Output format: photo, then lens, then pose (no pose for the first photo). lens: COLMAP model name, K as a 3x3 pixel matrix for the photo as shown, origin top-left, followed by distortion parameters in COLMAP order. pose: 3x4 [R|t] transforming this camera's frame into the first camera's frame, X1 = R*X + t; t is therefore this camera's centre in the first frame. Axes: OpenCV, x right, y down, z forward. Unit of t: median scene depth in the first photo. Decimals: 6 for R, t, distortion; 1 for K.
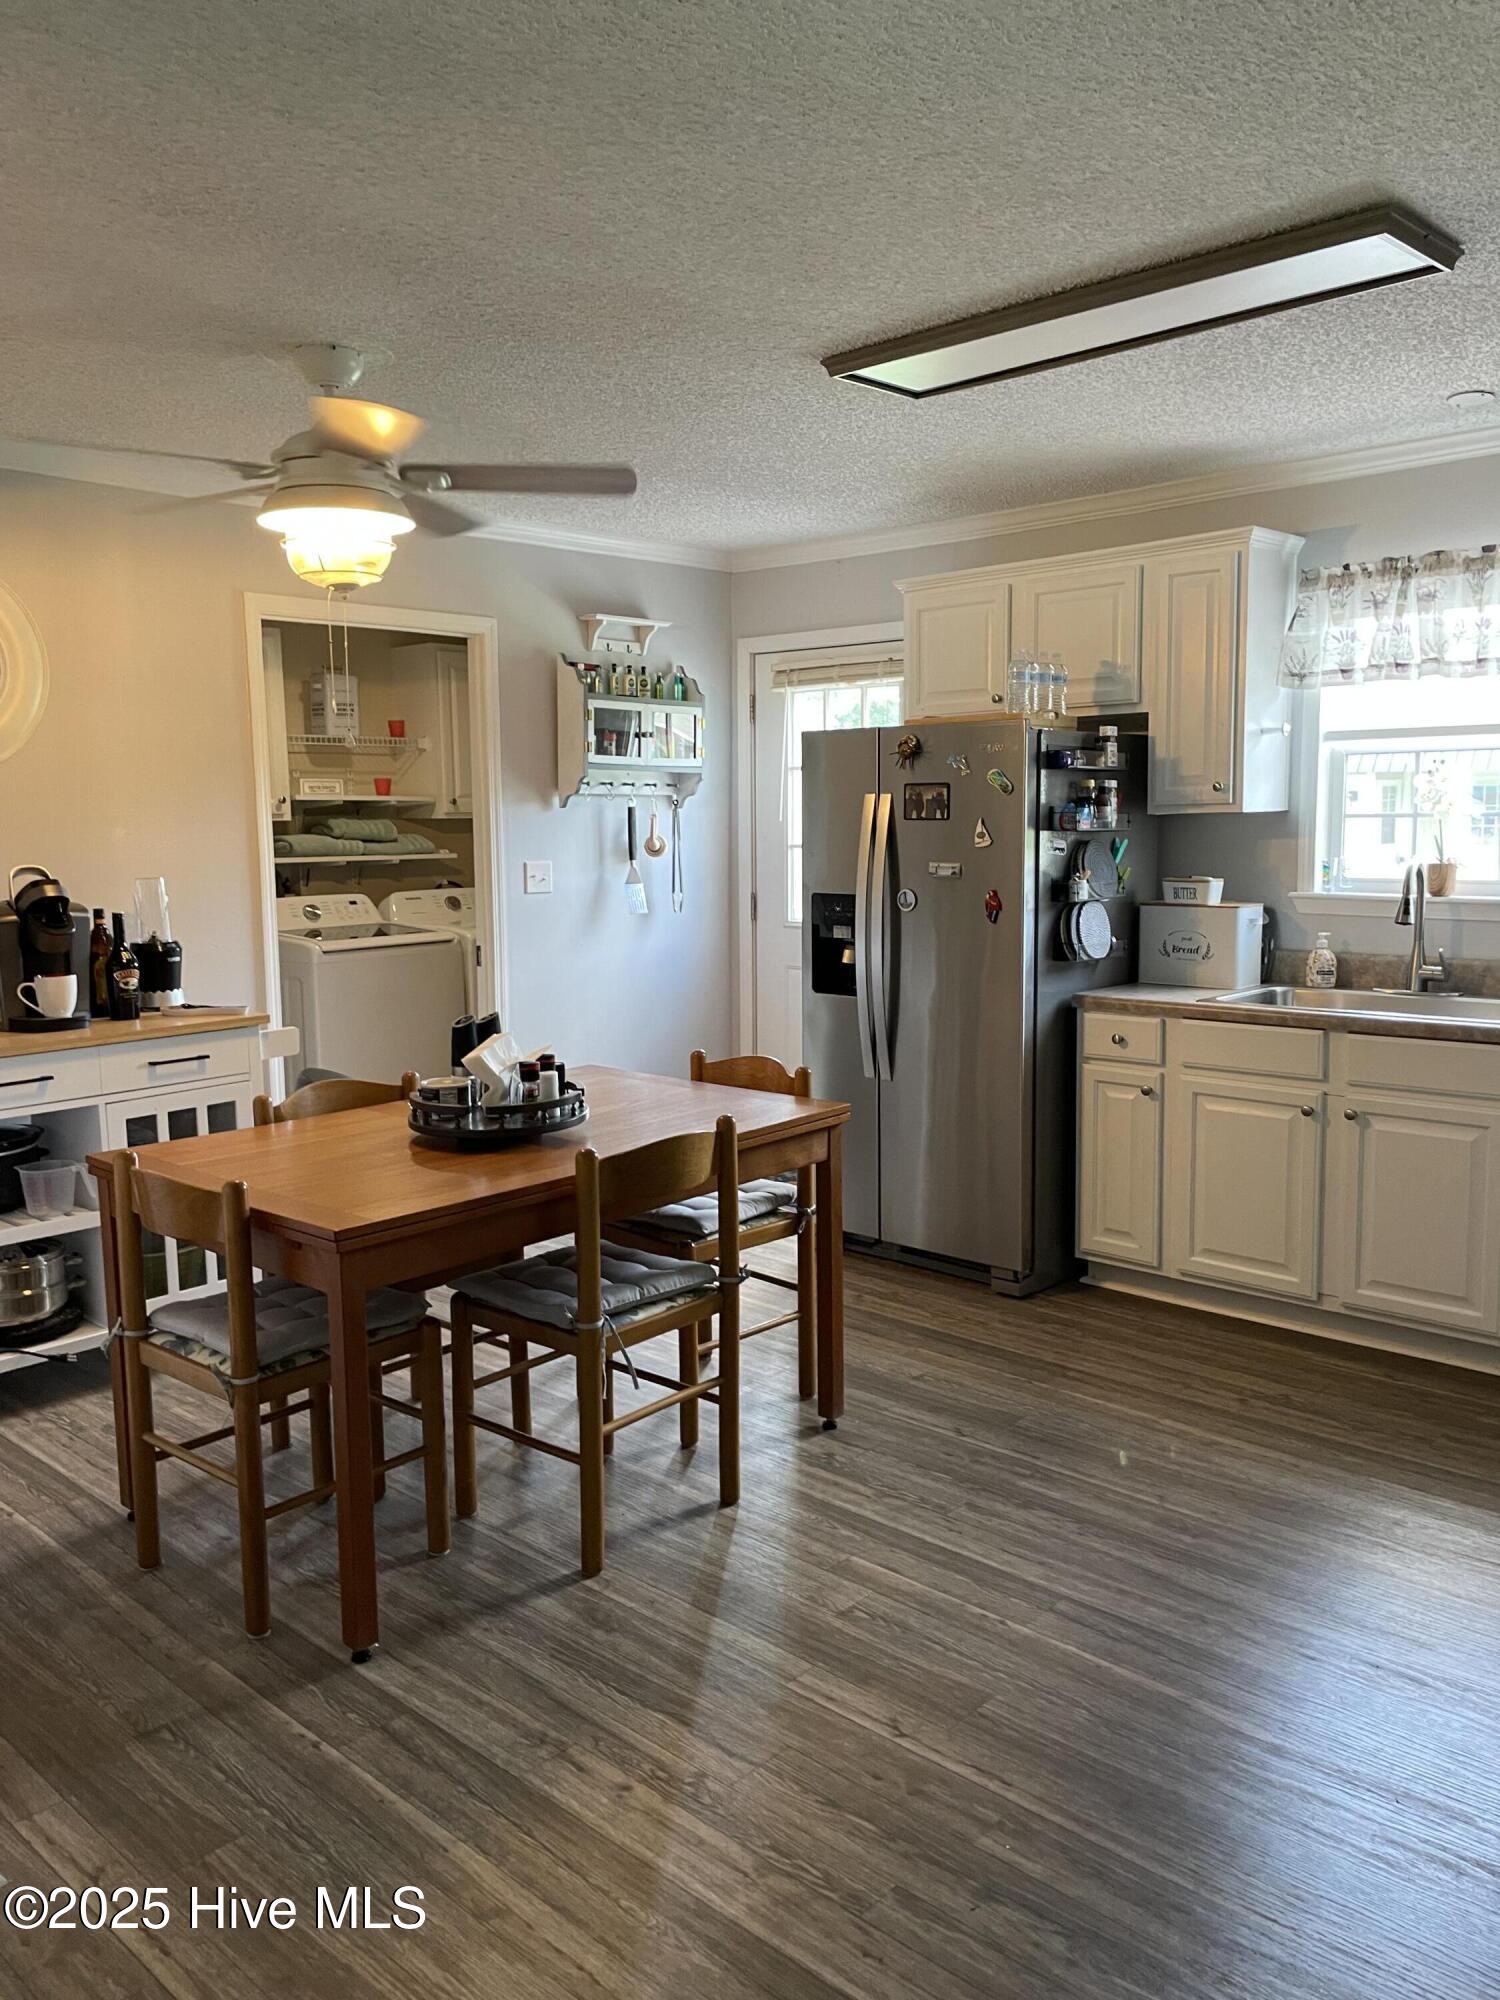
lens RADIAL K [[1520.9, 0, 763.7], [0, 1520.9, 999.5], [0, 0, 1]] dist [0.084554, -0.113160]
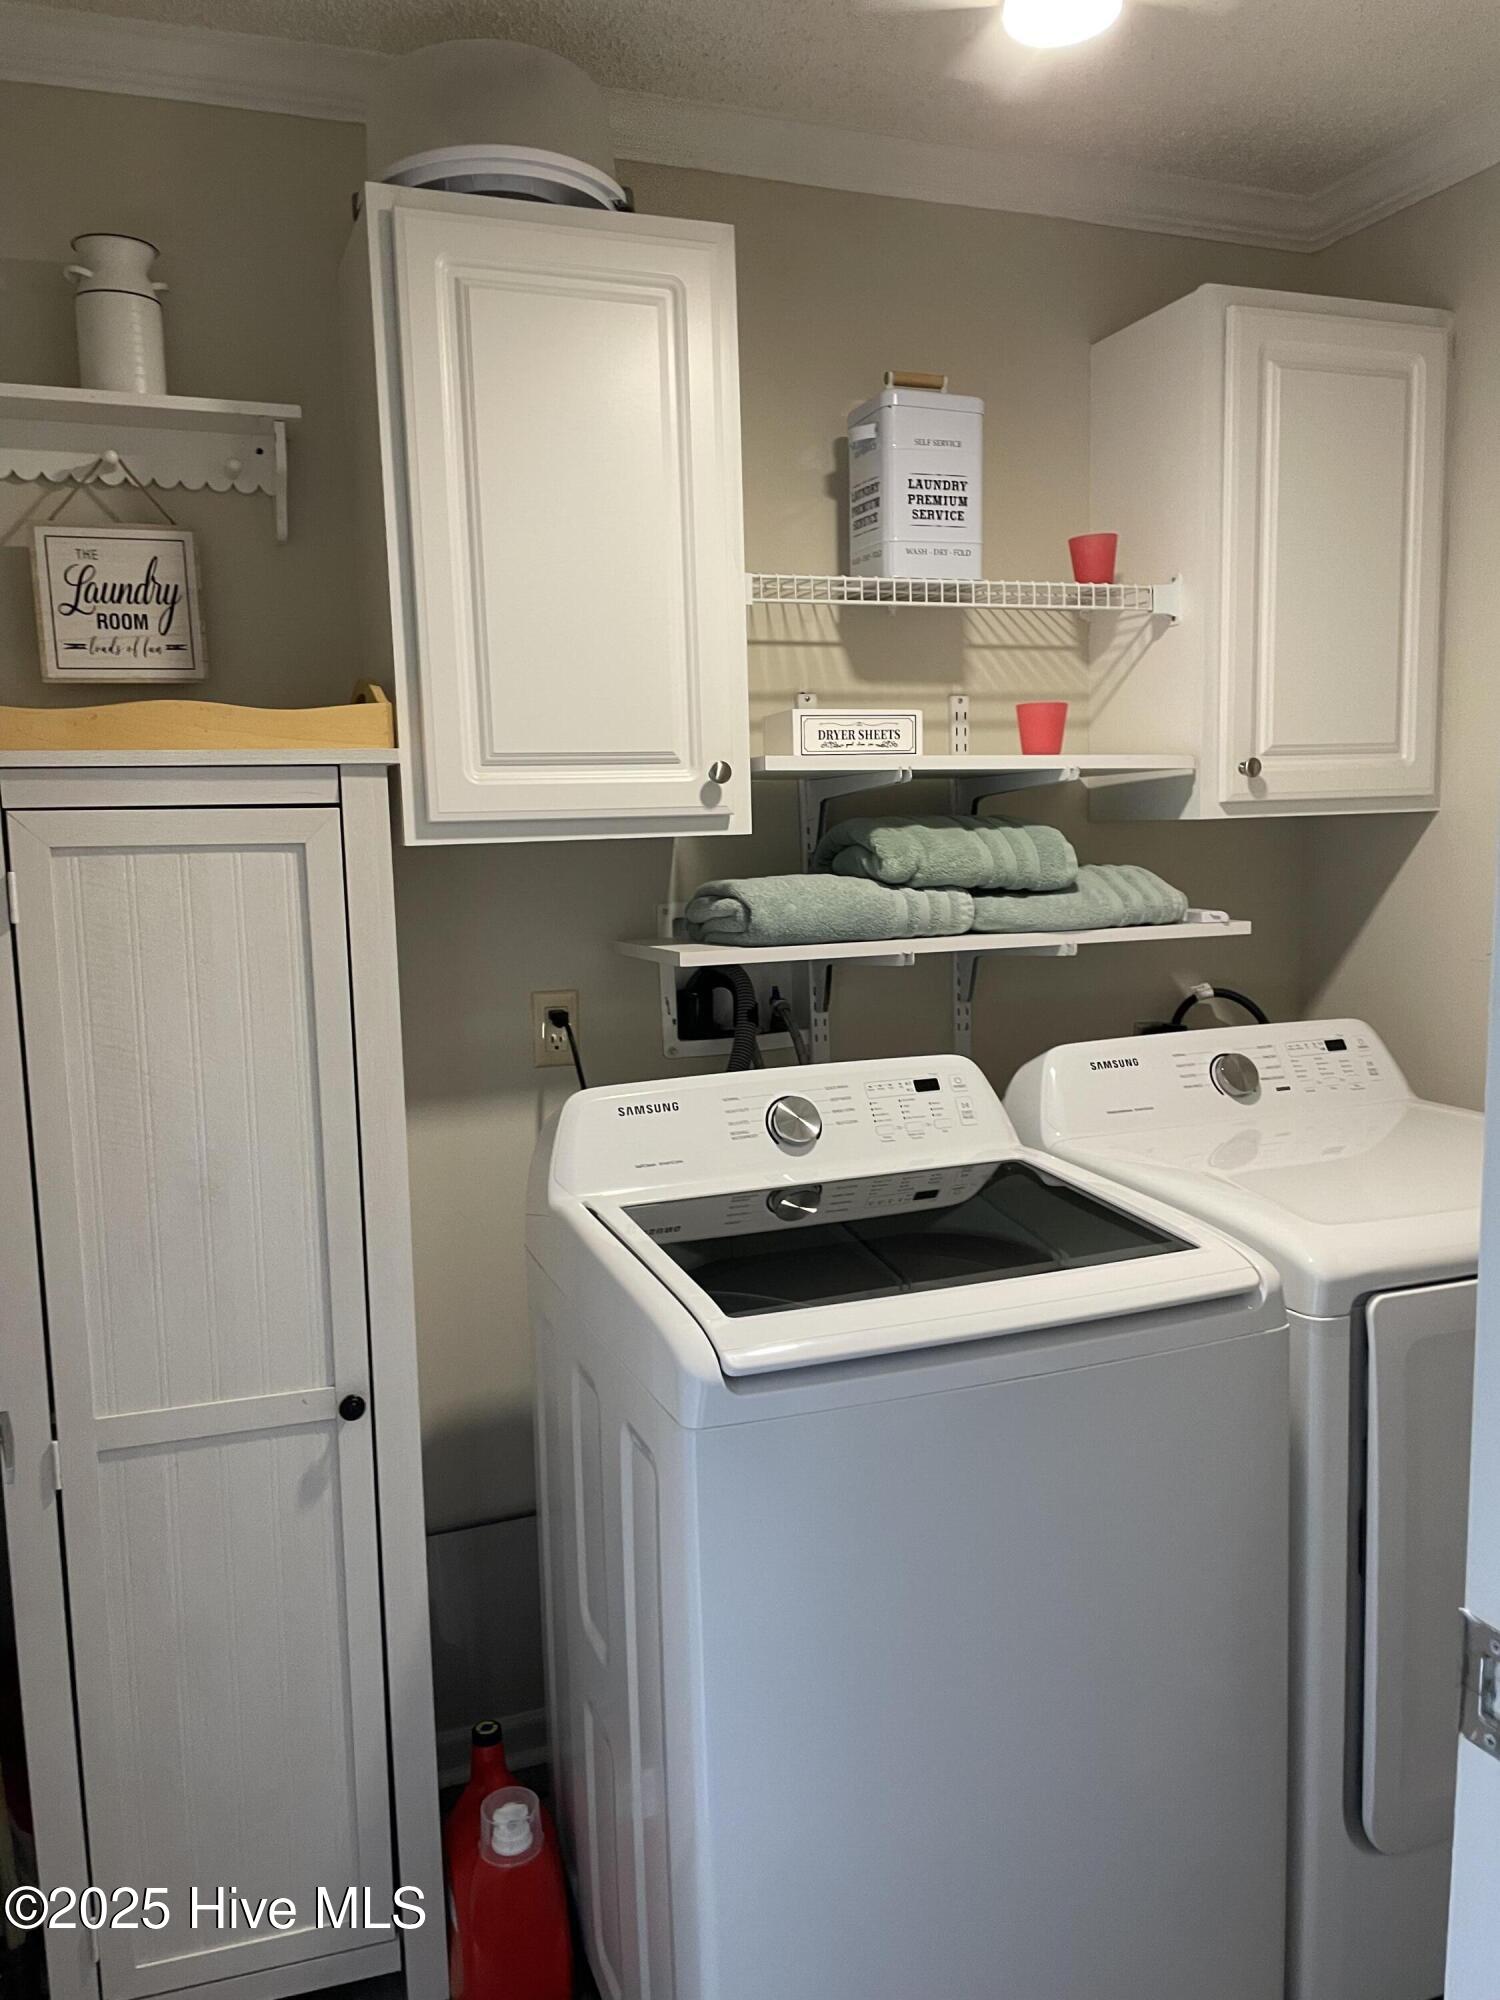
lens RADIAL K [[1520.9, 0, 763.7], [0, 1520.9, 999.5], [0, 0, 1]] dist [0.084554, -0.113160]
pose [[0.895322, 0.043295, -0.443310, -0.153643], [-0.041705, 0.999041, 0.013339, -0.082263], [0.443463, 0.006546, 0.896269, 0.679625]]
